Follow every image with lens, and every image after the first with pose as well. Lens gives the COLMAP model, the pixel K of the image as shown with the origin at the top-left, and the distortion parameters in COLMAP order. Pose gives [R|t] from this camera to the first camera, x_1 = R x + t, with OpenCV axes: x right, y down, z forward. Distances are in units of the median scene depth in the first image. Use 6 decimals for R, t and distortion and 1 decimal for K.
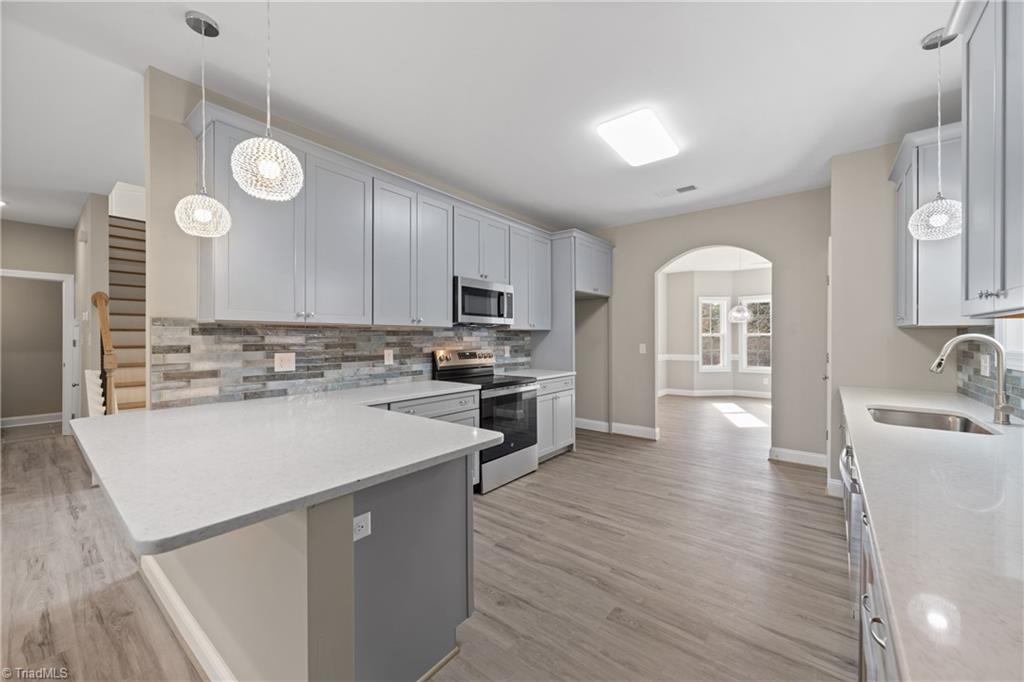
lens RADIAL K [[391.5, 0, 518.7], [0, 391.5, 337.8], [0, 0, 1]] dist [0.000248, 0.000232]
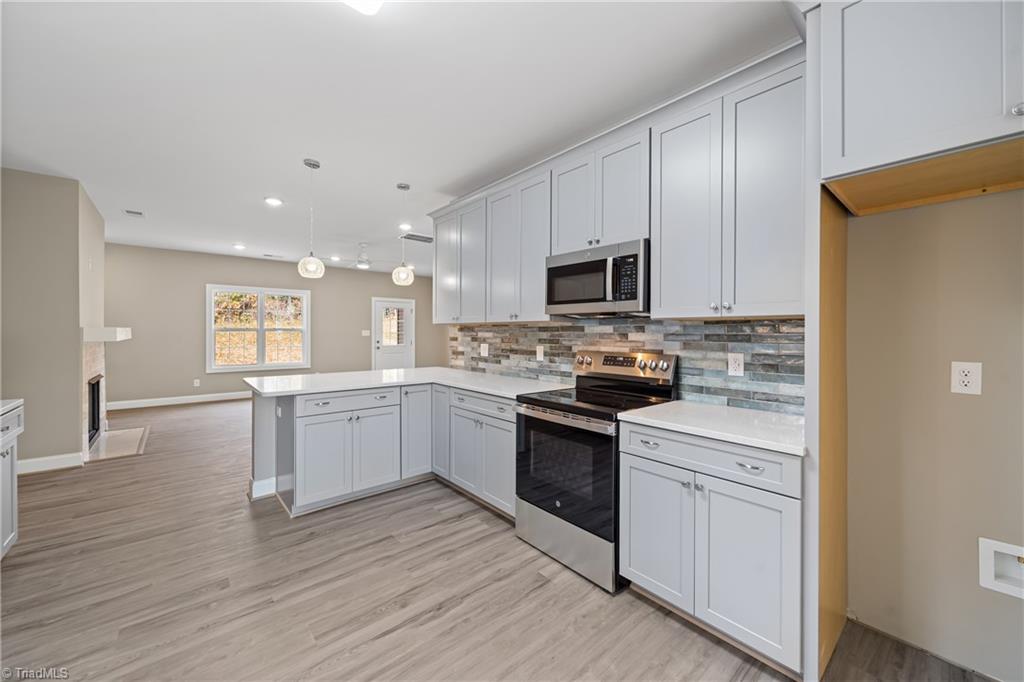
lens RADIAL K [[393.5, 0, 519.5], [0, 393.5, 332.1], [0, 0, 1]] dist [0.001898, 0.000177]
pose [[-0.182432, -0.000164, -0.983218, 0.729284], [-0.004549, 0.999989, 0.000677, -0.005443], [0.983208, 0.004597, -0.182431, 1.238769]]
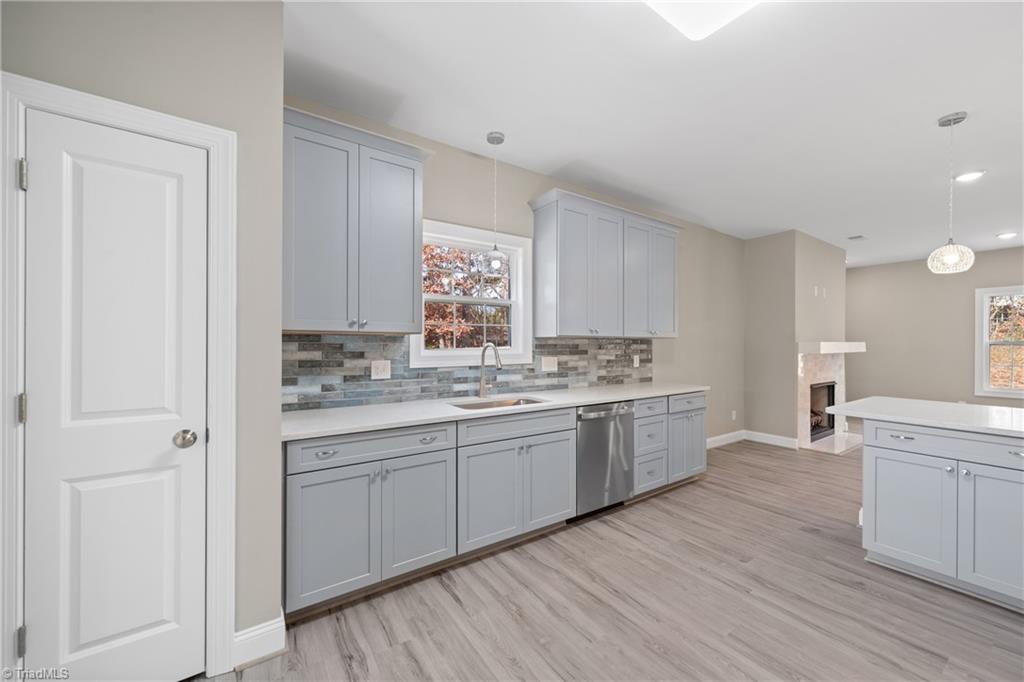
lens RADIAL K [[391.5, 0, 521.4], [0, 391.5, 340.3], [0, 0, 1]] dist [-0.000125, -0.000084]
pose [[-0.958967, 0.000347, 0.283518, 0.363507], [-0.002035, 0.999965, -0.008106, -0.005363], [-0.283511, -0.008351, -0.958933, 1.511085]]
